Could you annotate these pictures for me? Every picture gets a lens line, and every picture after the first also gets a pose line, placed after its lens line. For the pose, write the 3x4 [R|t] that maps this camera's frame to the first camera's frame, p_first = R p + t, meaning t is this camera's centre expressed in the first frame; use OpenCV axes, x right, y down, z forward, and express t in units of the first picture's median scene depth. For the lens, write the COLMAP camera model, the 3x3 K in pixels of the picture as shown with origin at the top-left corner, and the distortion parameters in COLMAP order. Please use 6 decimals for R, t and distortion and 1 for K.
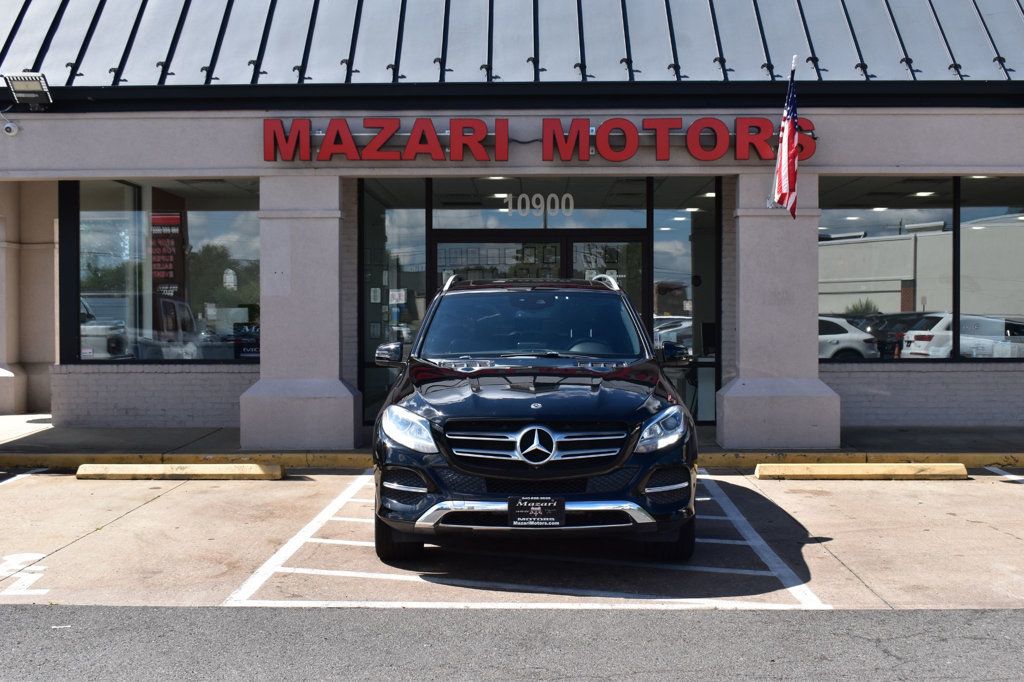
lens RADIAL K [[1308.8, 0, 510.4], [0, 1308.8, 341.6], [0, 0, 1]] dist [-0.033381, 0.000000]
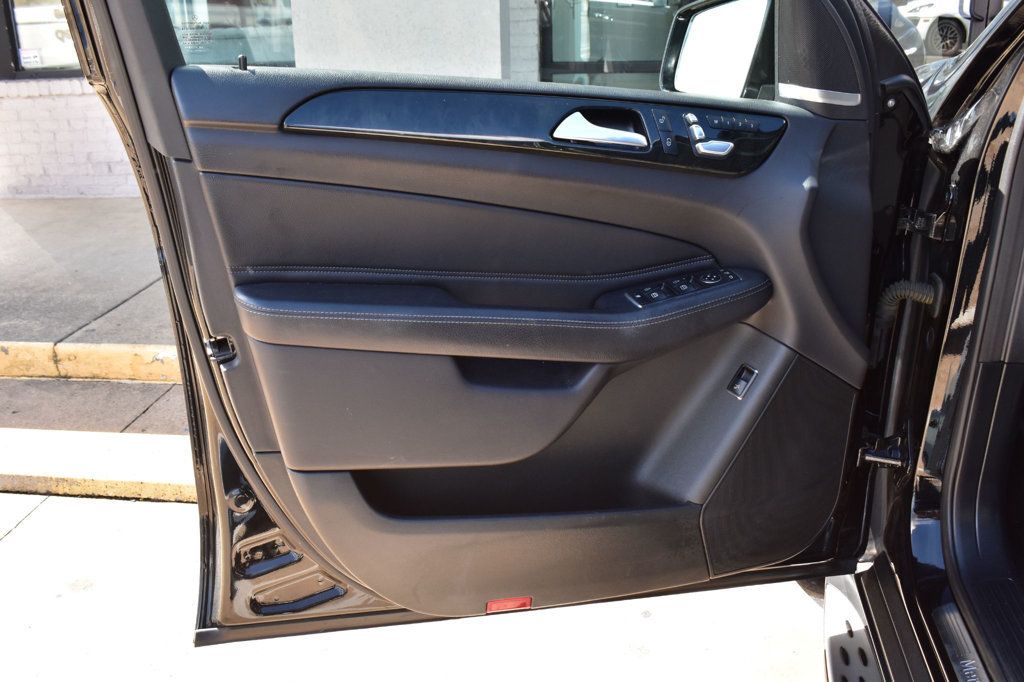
lens RADIAL K [[1000.9, 0, 511.9], [0, 1000.9, 340.8], [0, 0, 1]] dist [-0.067847, 0.000000]
pose [[0.993847, 0.013312, -0.109959, -0.098161], [0.022319, 0.948319, 0.316531, -0.004301], [0.108490, -0.317038, 0.942187, 0.713829]]
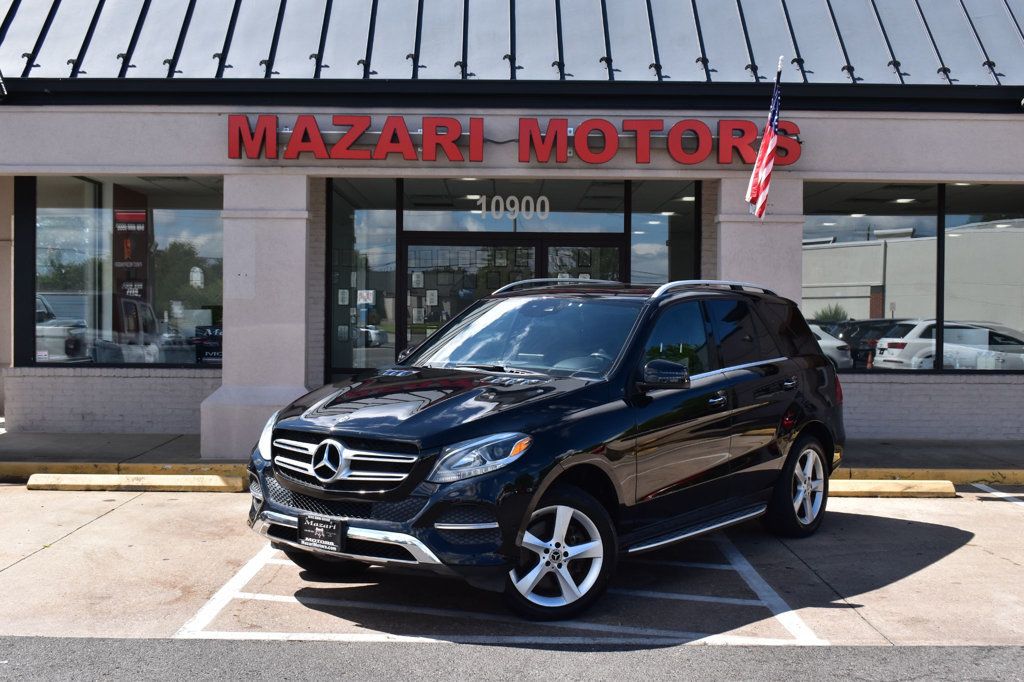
lens RADIAL K [[1309.6, 0, 507.1], [0, 1309.6, 341.7], [0, 0, 1]] dist [-0.032592, 0.000000]
pose [[0.999707, 0.010087, 0.022026, -0.003670], [-0.010073, 0.999949, -0.000711, -0.004976], [-0.022032, 0.000489, 0.999757, 0.035611]]
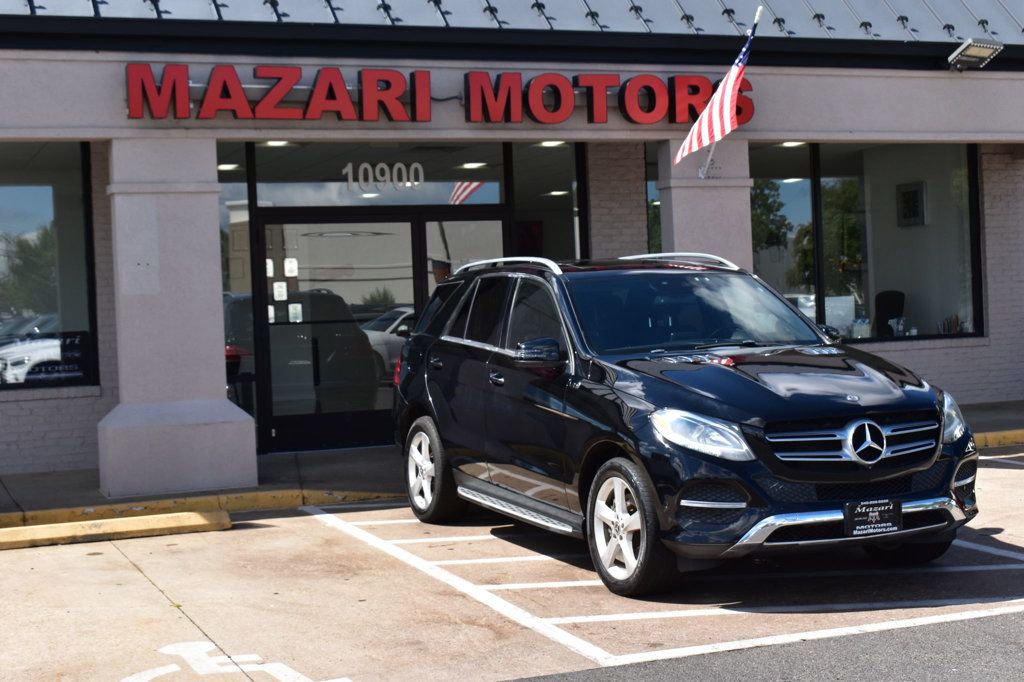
lens RADIAL K [[1564.2, 0, 515.8], [0, 1564.2, 343.3], [0, 0, 1]] dist [-0.000862, 0.000000]
pose [[0.920312, -0.044021, 0.388700, -0.336530], [0.045147, 0.998961, 0.006241, -0.002254], [-0.388571, 0.011805, 0.921343, 0.070159]]
